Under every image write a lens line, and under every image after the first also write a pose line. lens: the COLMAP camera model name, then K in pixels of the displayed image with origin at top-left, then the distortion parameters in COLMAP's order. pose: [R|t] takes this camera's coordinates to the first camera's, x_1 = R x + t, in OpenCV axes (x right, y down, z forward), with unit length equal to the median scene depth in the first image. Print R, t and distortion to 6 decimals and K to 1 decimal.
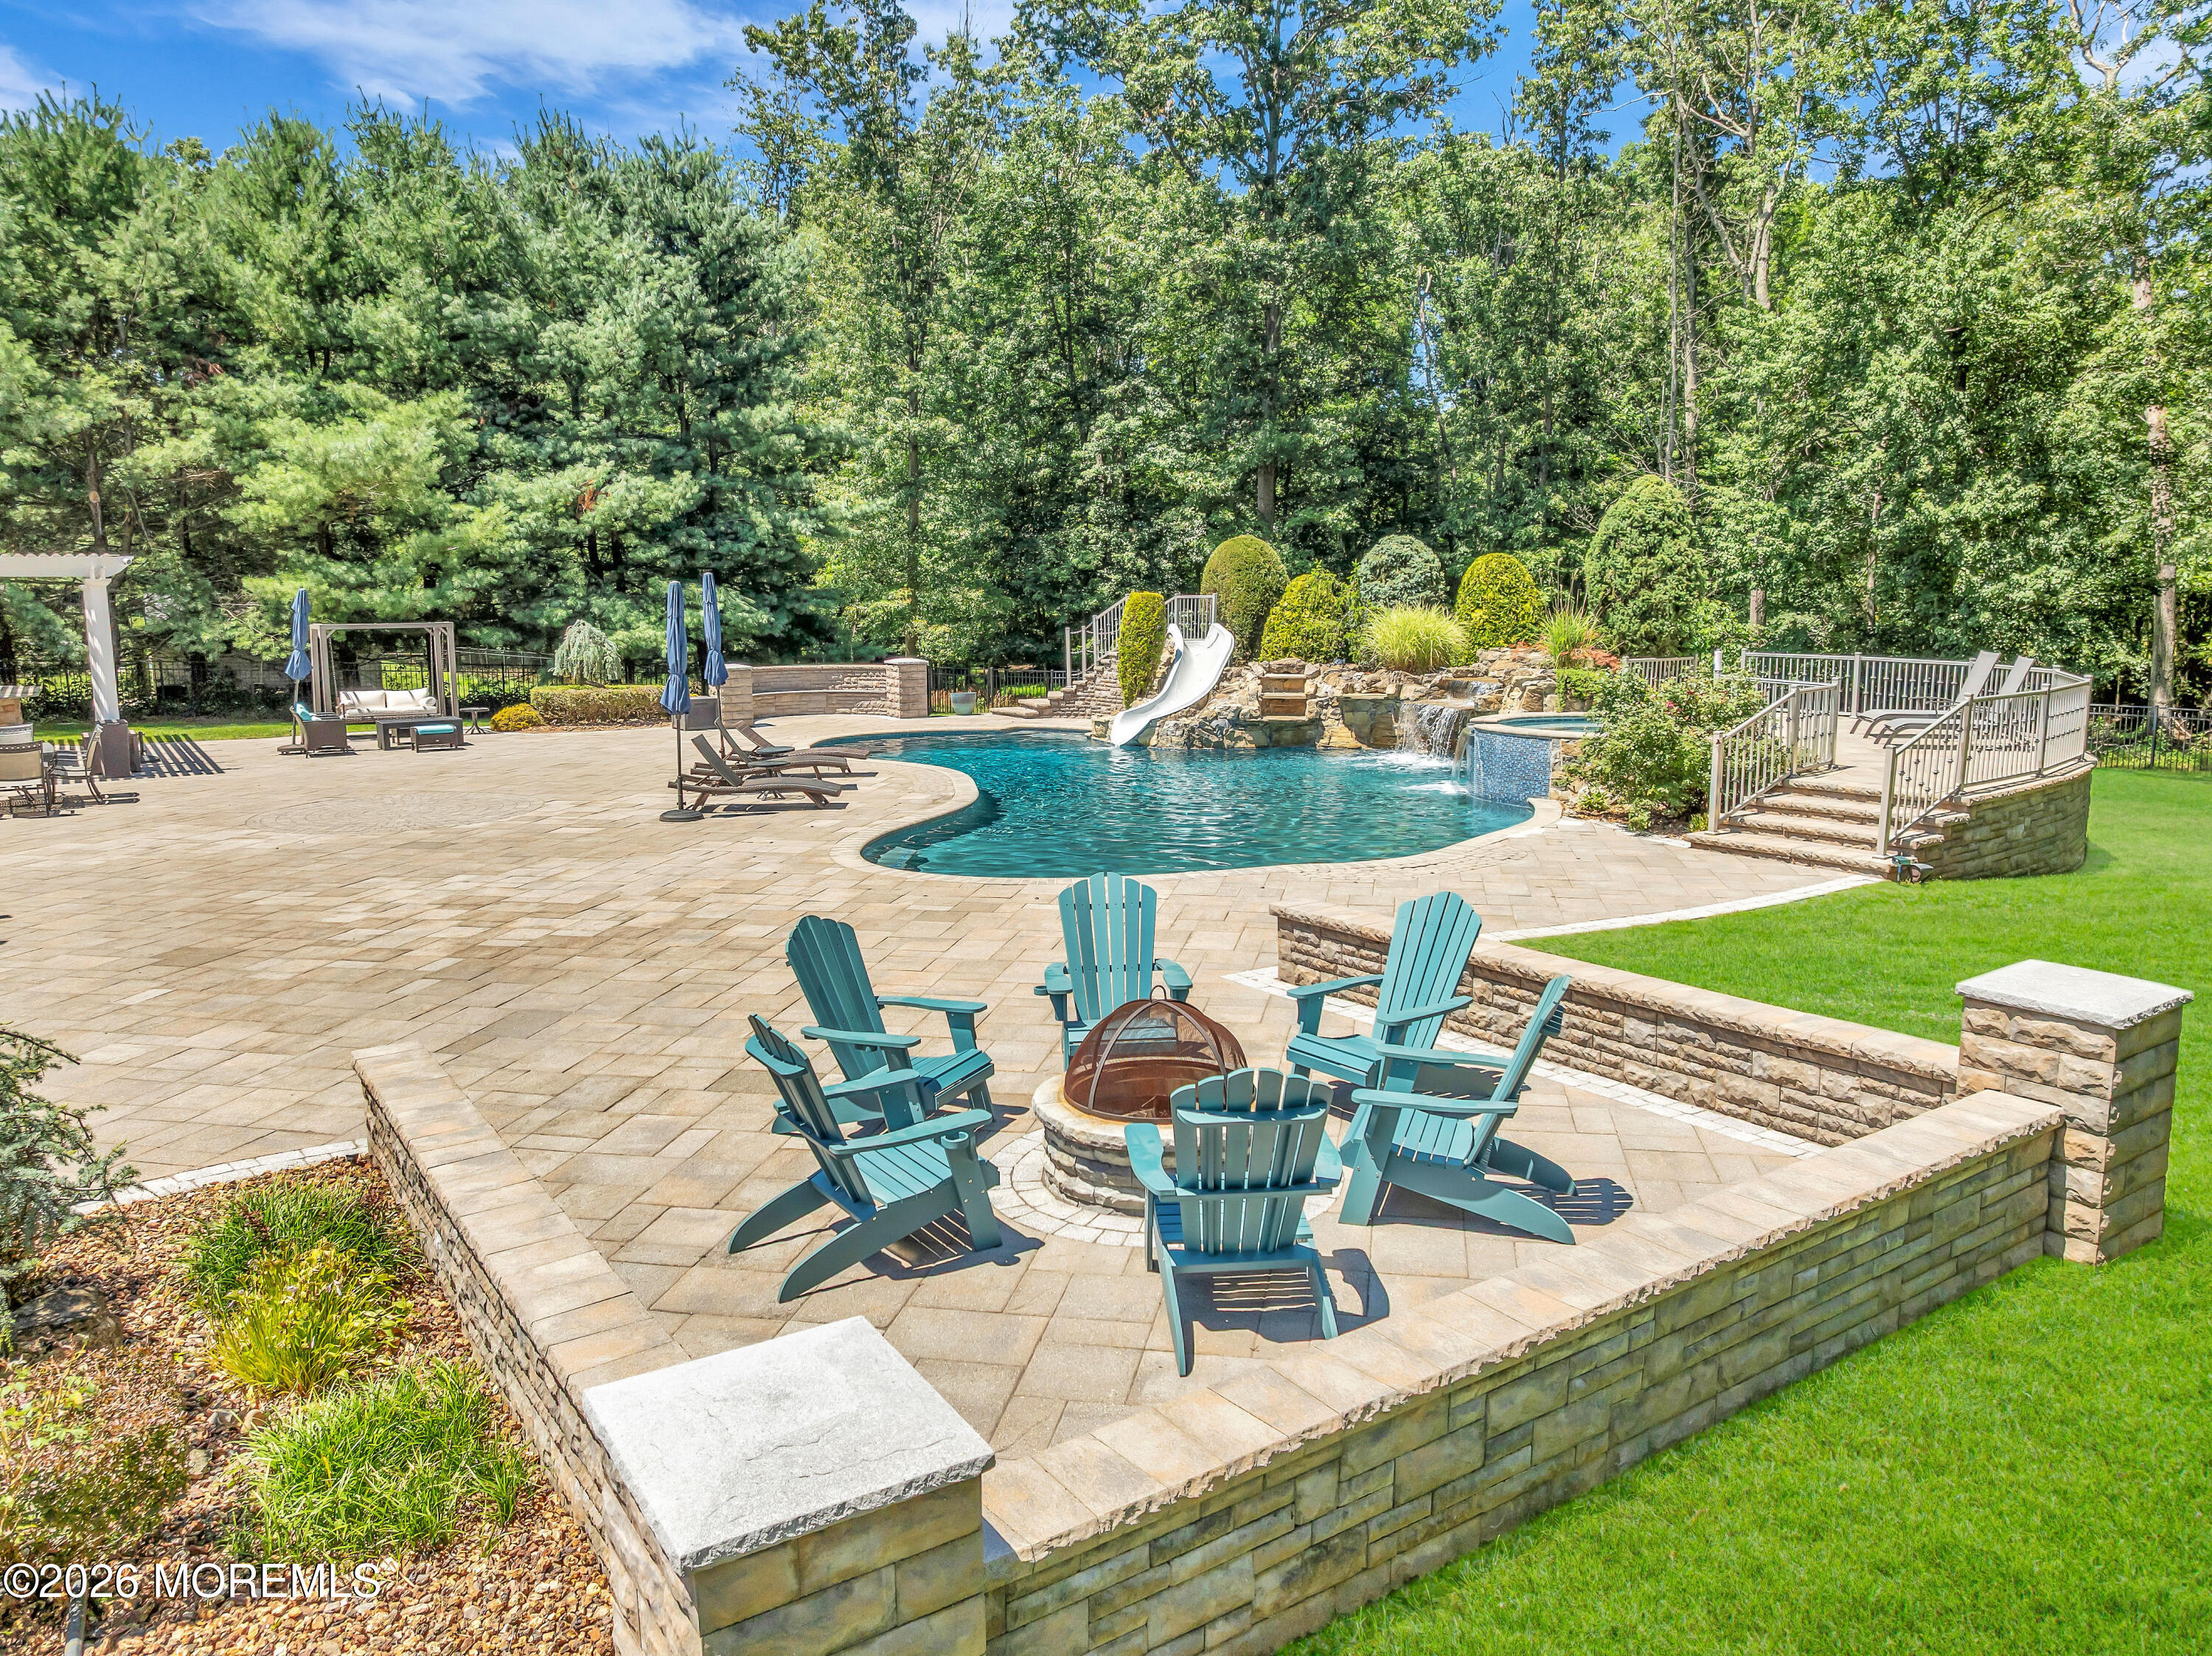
lens RADIAL K [[1567.5, 0, 1108.6], [0, 1567.5, 821.9], [0, 0, 1]] dist [-0.036961, -0.008296]
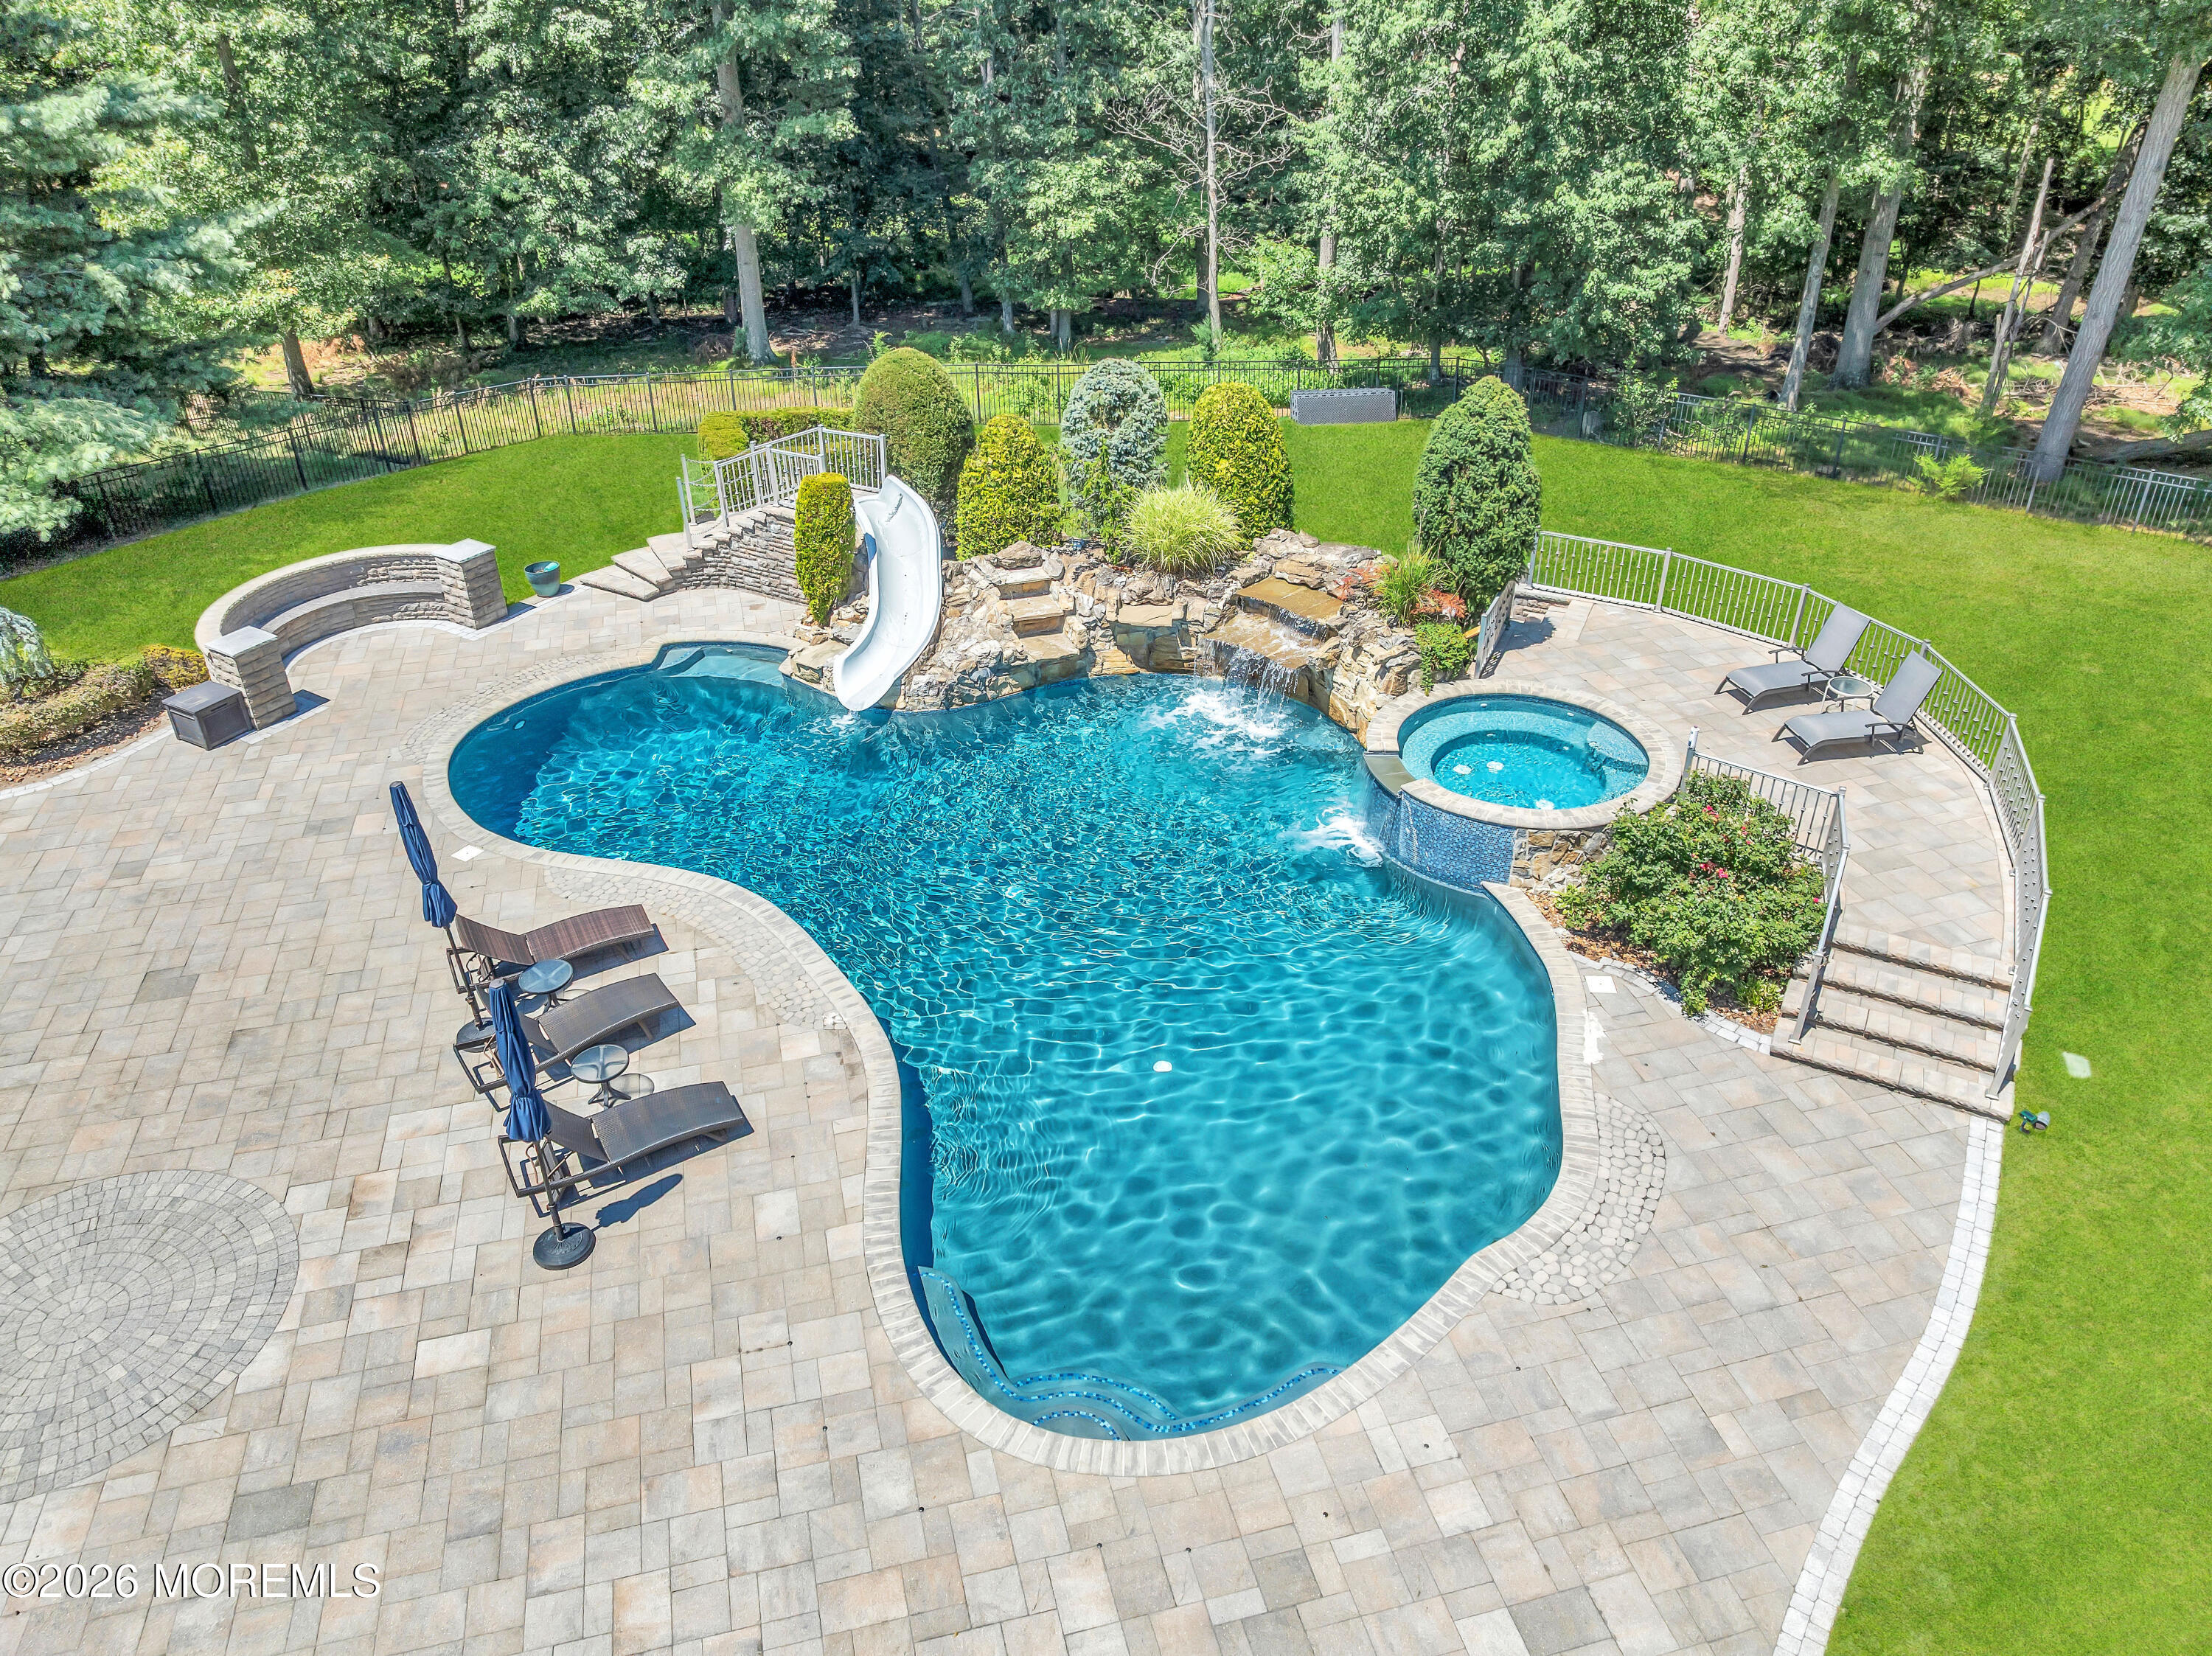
lens RADIAL K [[1567.5, 0, 1108.6], [0, 1567.5, 821.9], [0, 0, 1]] dist [-0.036961, -0.008296]
pose [[0.901802, -0.225980, 0.368357, -0.188792], [0.066641, 0.914906, 0.398128, -0.314179], [-0.426981, -0.334484, 0.840123, 0.253166]]
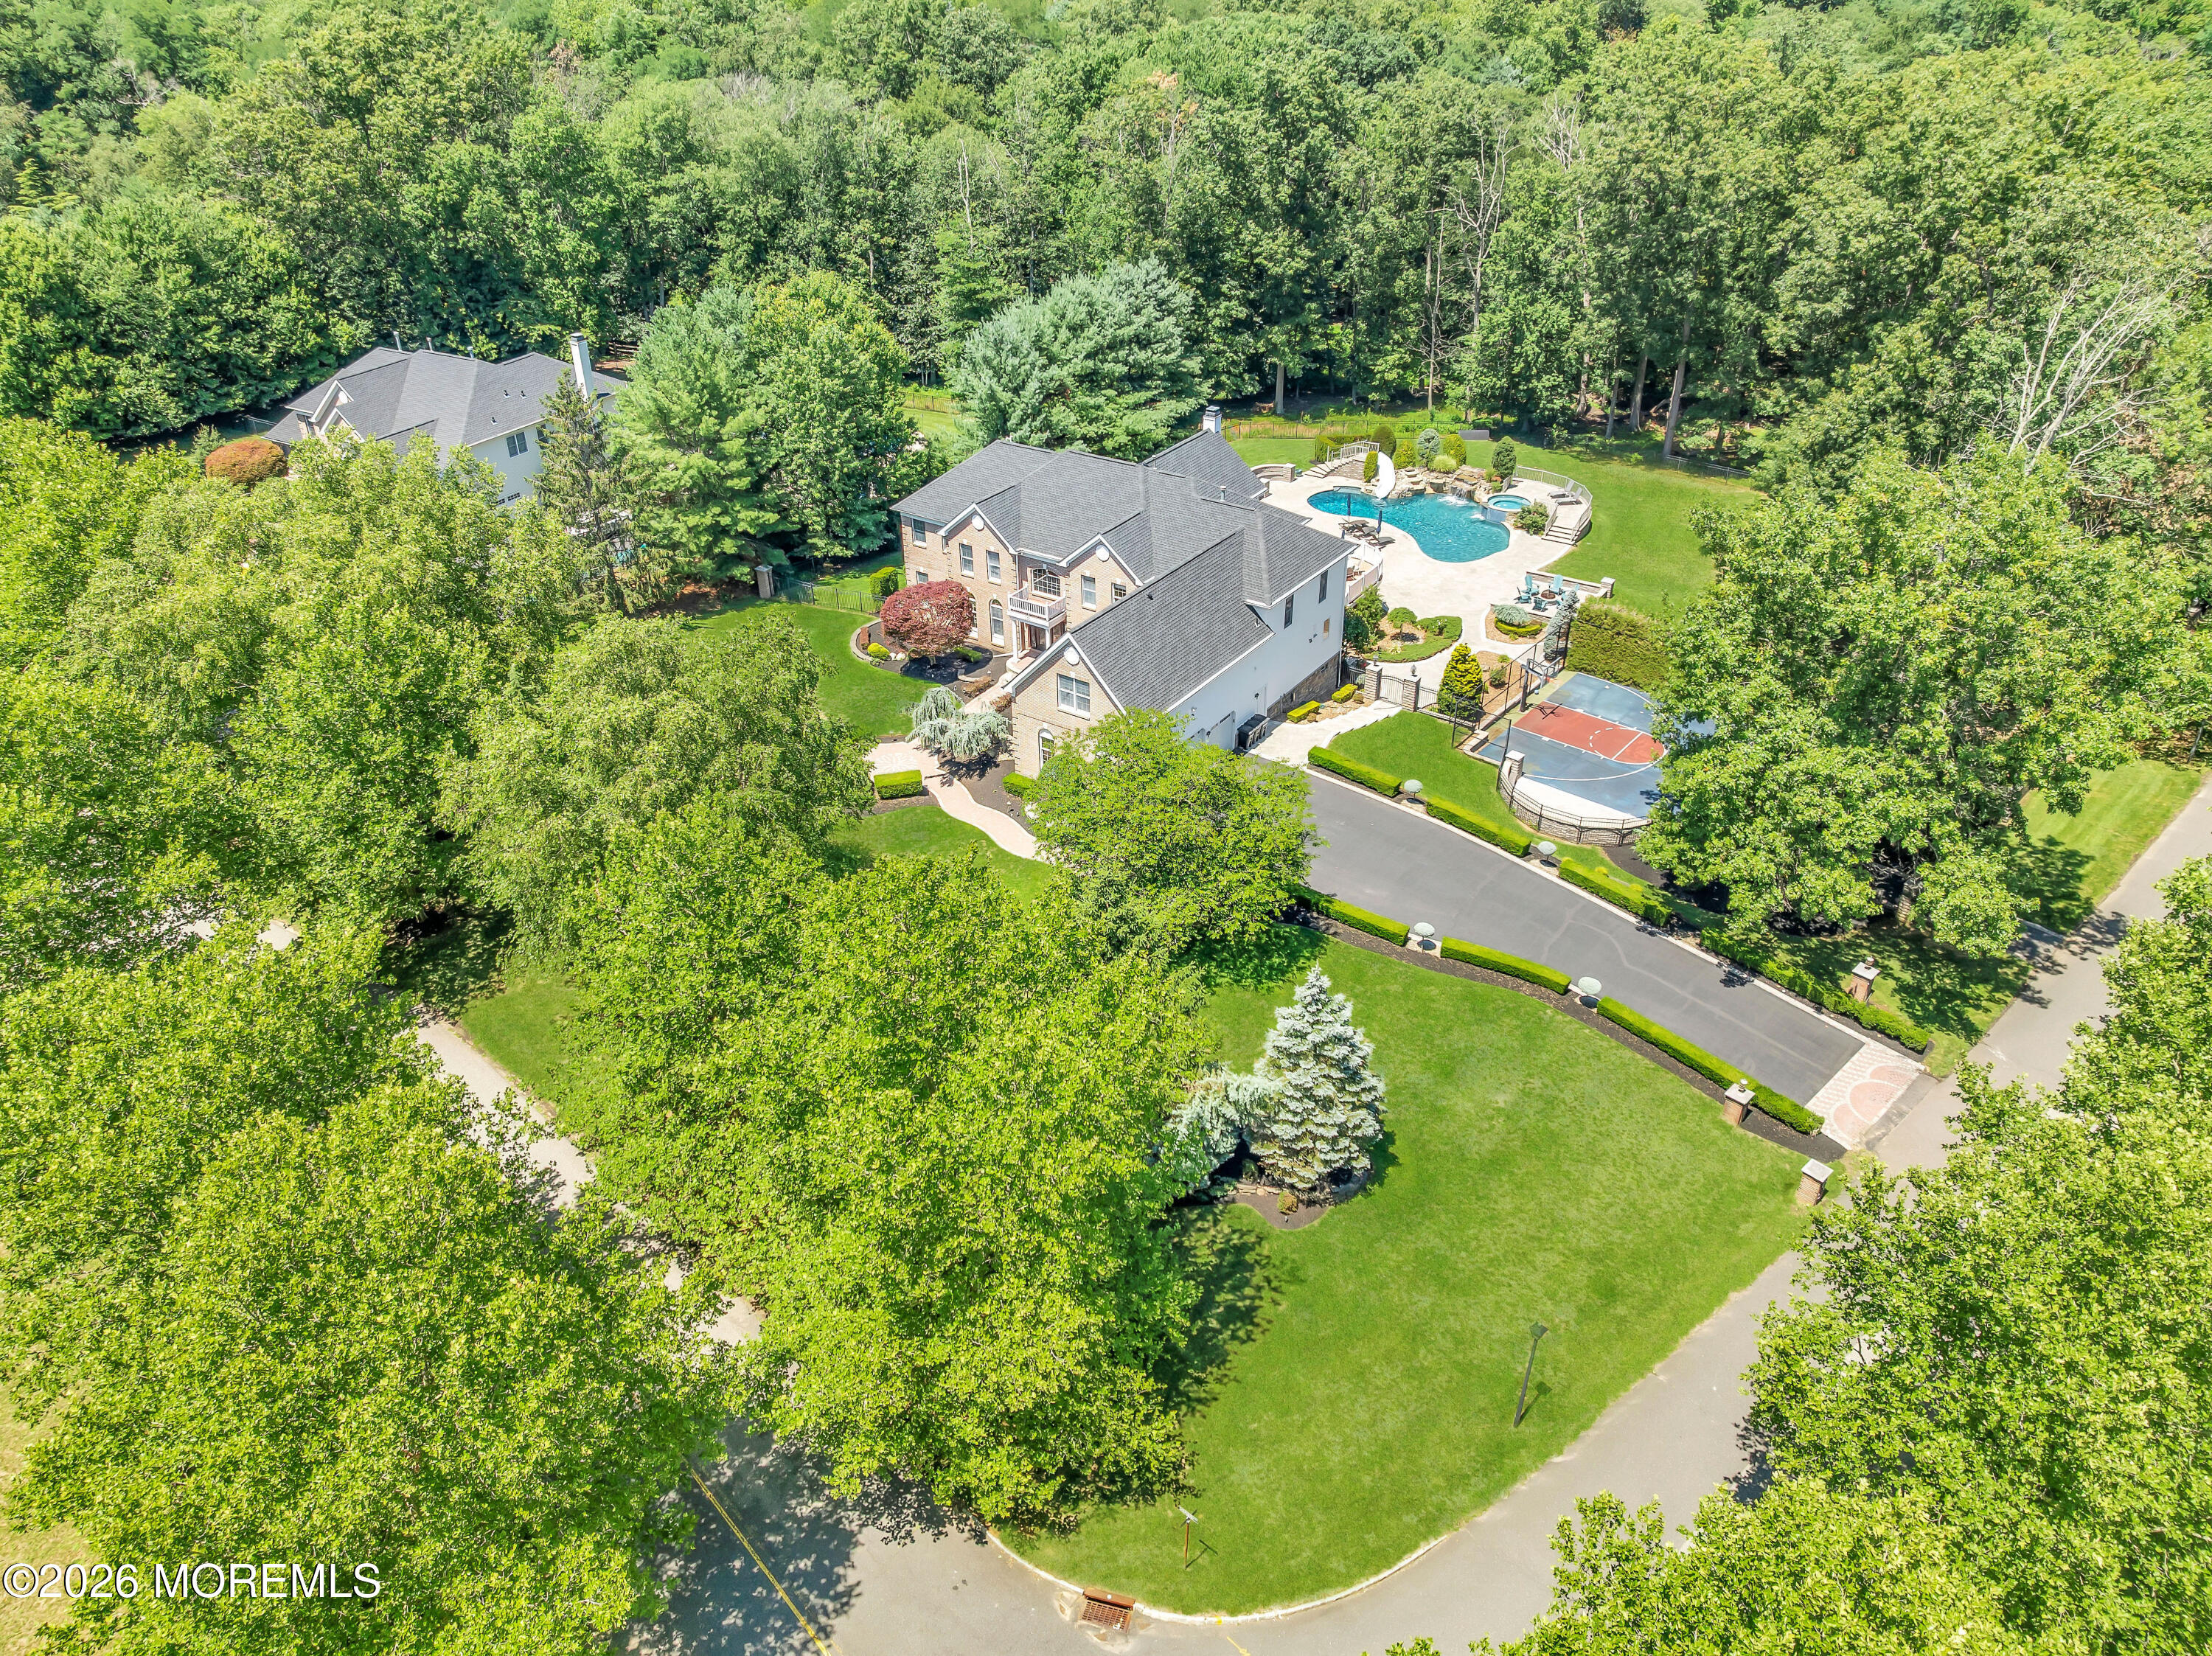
lens RADIAL K [[1581.0, 0, 1109.7], [0, 1581.0, 822.9], [0, 0, 1]] dist [-0.041096, 0.005709]
pose [[0.925563, -0.199684, 0.321652, -2.187231], [0.057691, 0.914063, 0.401449, -0.986763], [-0.374173, -0.353009, 0.857543, -2.624823]]
